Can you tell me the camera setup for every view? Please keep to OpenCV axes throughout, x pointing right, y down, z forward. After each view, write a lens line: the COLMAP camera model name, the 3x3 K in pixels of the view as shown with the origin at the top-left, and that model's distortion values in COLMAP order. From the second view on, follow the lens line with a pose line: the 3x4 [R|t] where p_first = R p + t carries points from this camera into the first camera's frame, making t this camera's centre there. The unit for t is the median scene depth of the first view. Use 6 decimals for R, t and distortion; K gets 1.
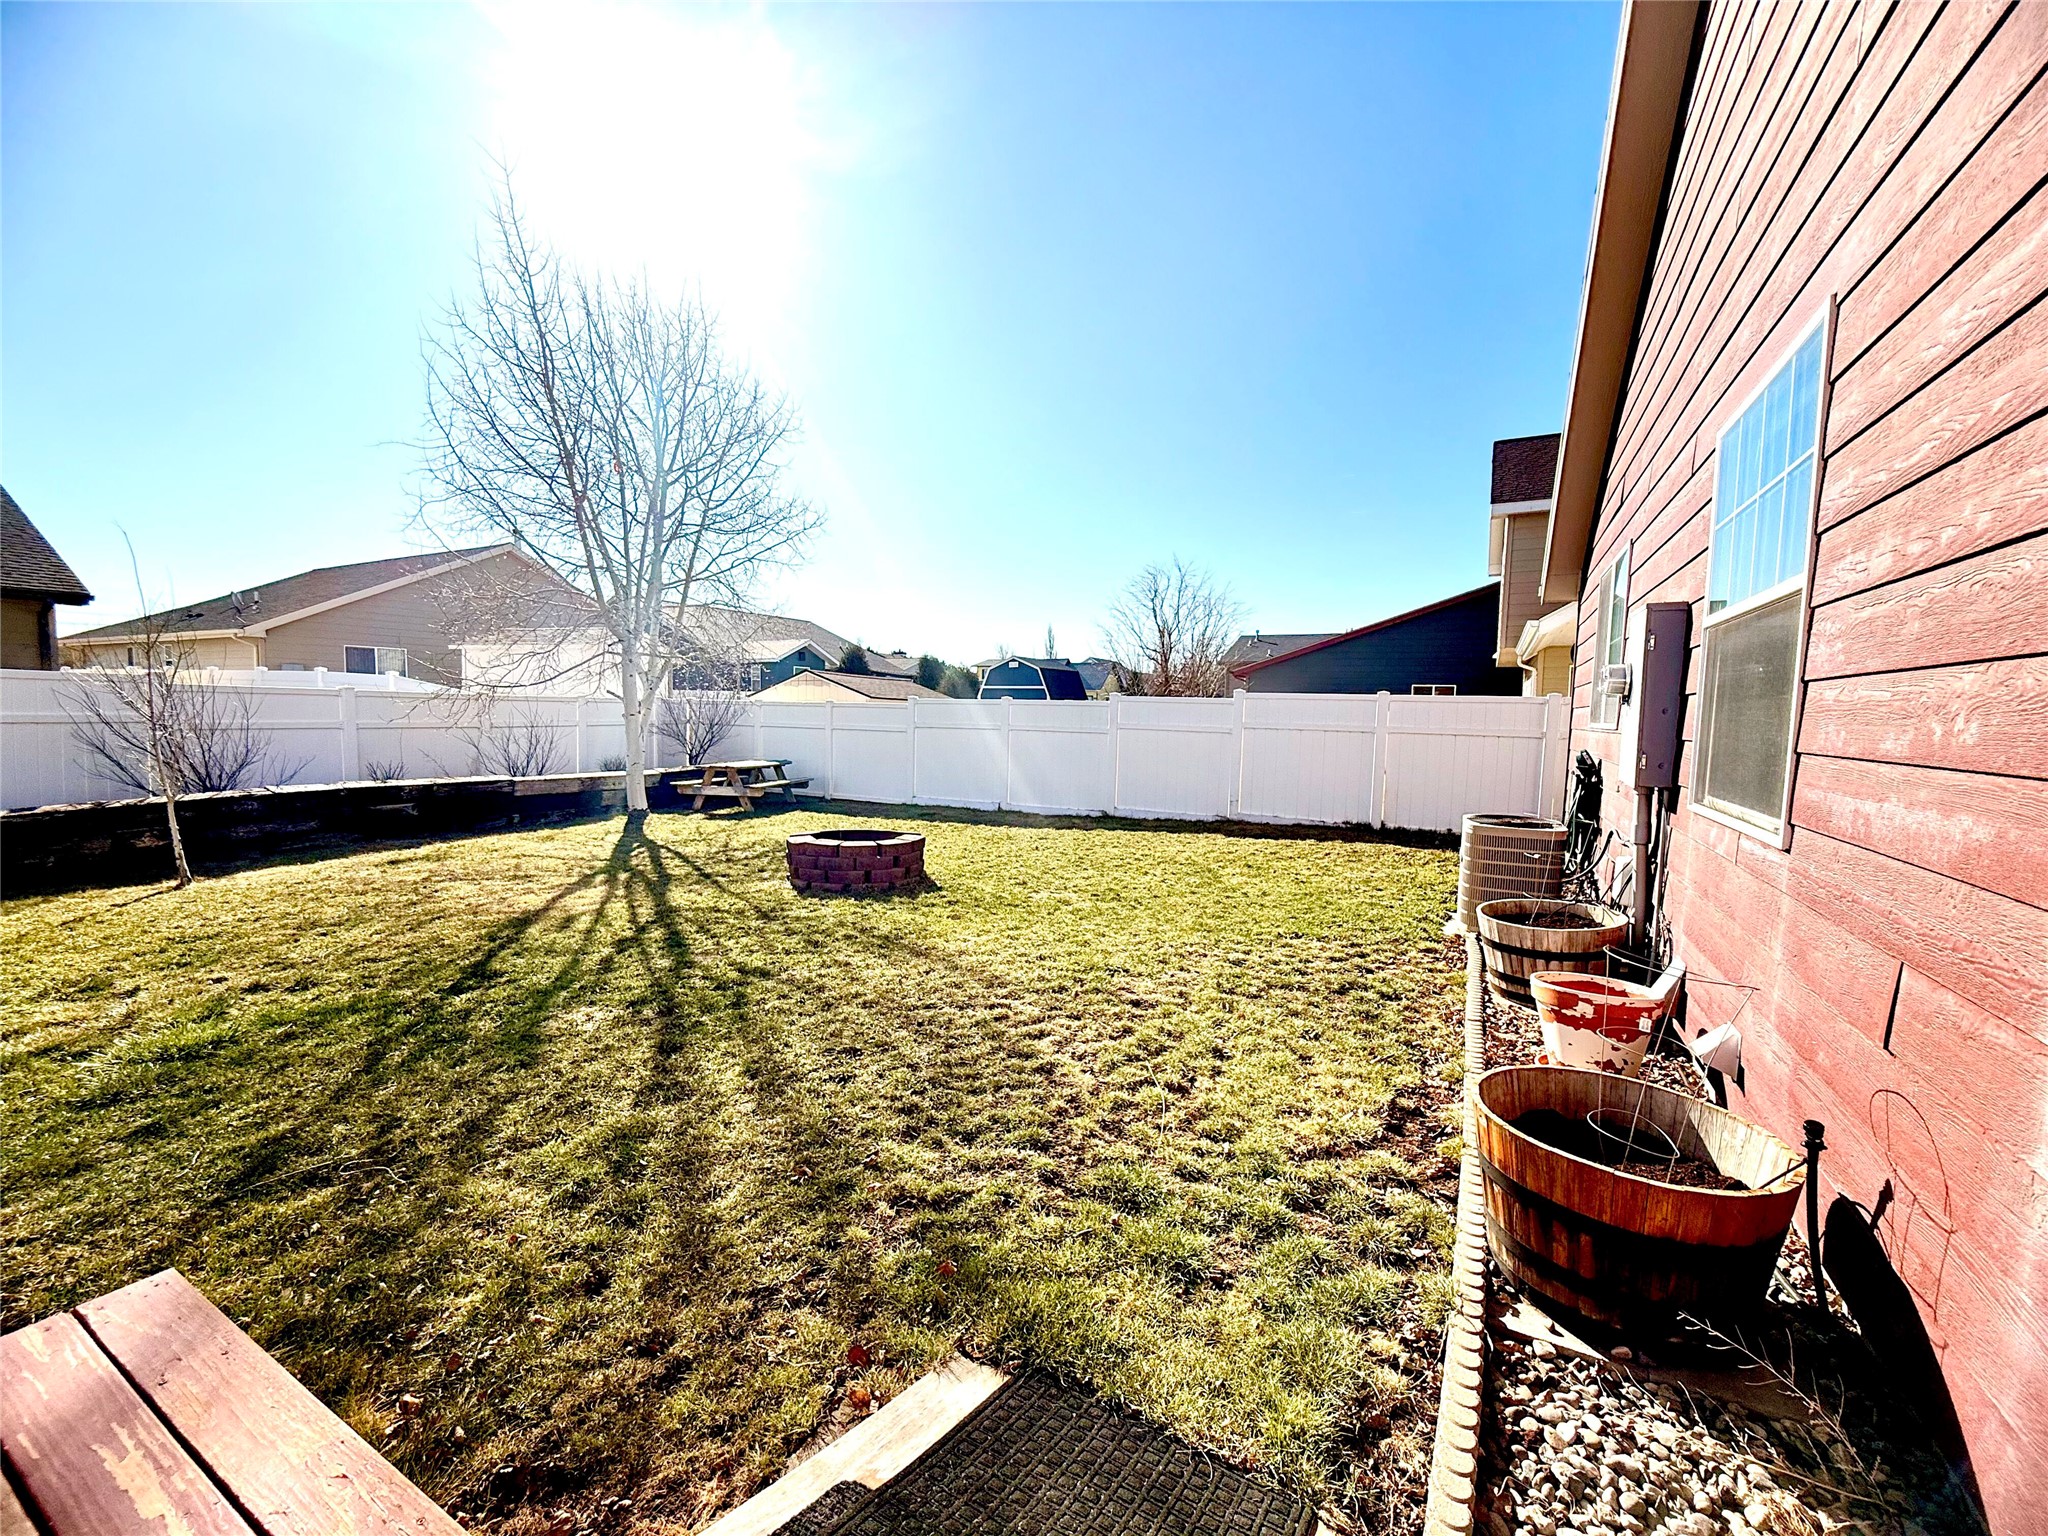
lens RADIAL K [[827.9, 0, 1024.3], [0, 827.9, 769.2], [0, 0, 1]] dist [-0.002489, 0.000033]
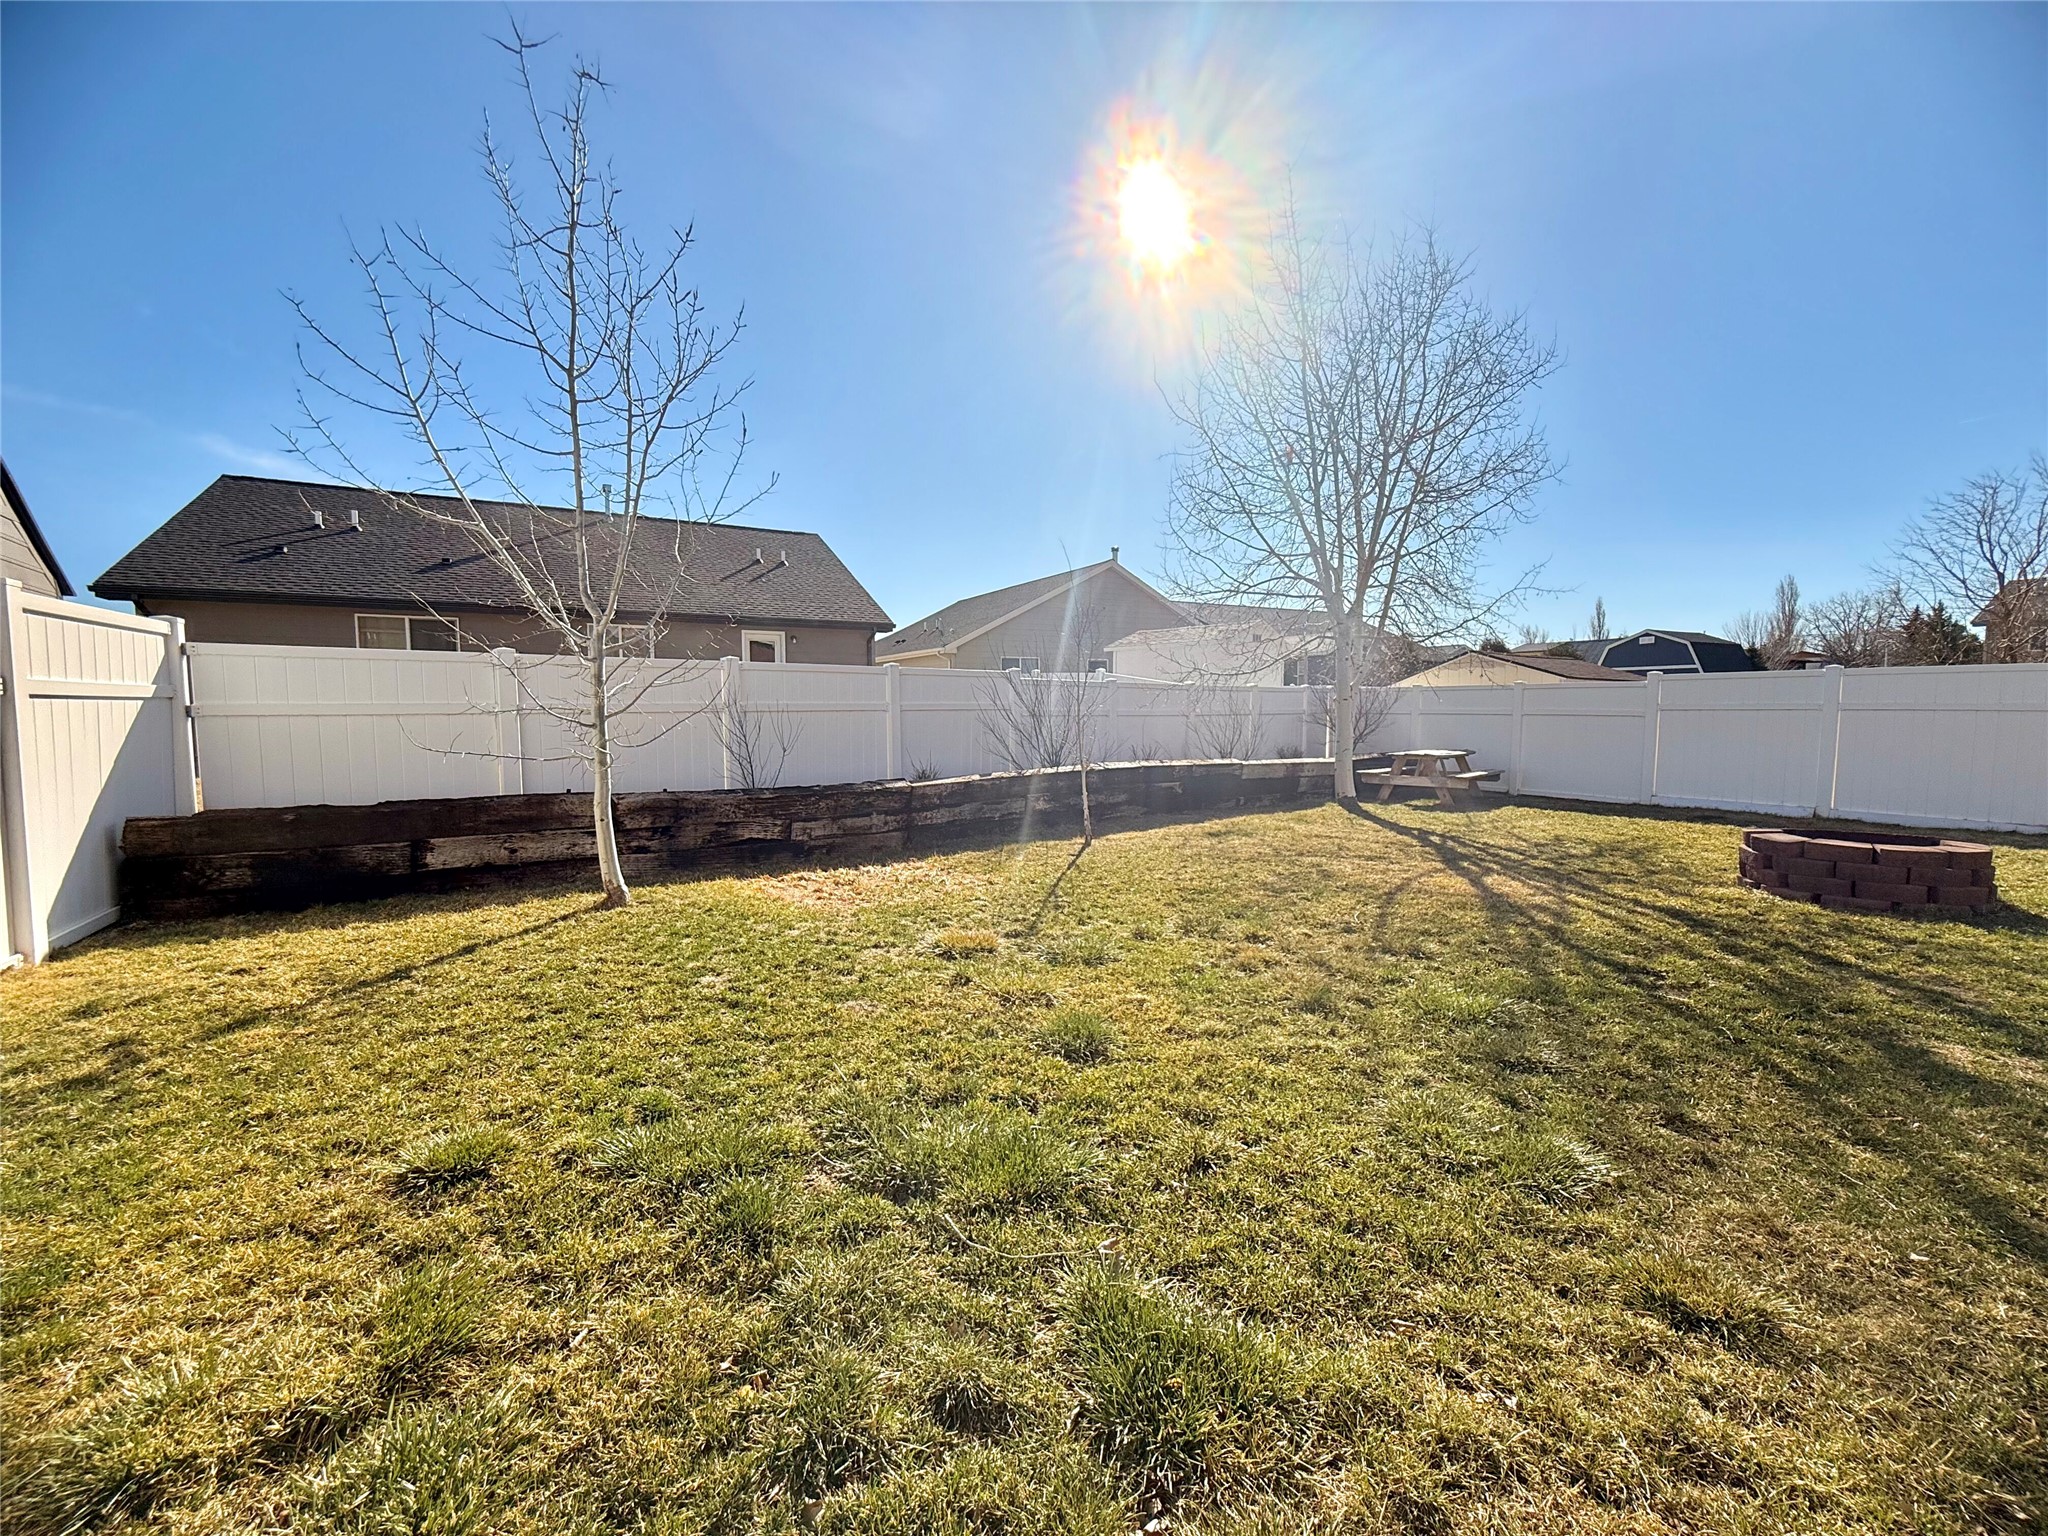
lens RADIAL K [[827.9, 0, 1030.7], [0, 827.9, 764.7], [0, 0, 1]] dist [-0.002489, 0.000033]
pose [[0.843012, 0.016334, -0.537647, -0.231437], [-0.018475, 0.999828, 0.001407, 0.014627], [0.537578, 0.008747, 0.843169, -0.018126]]
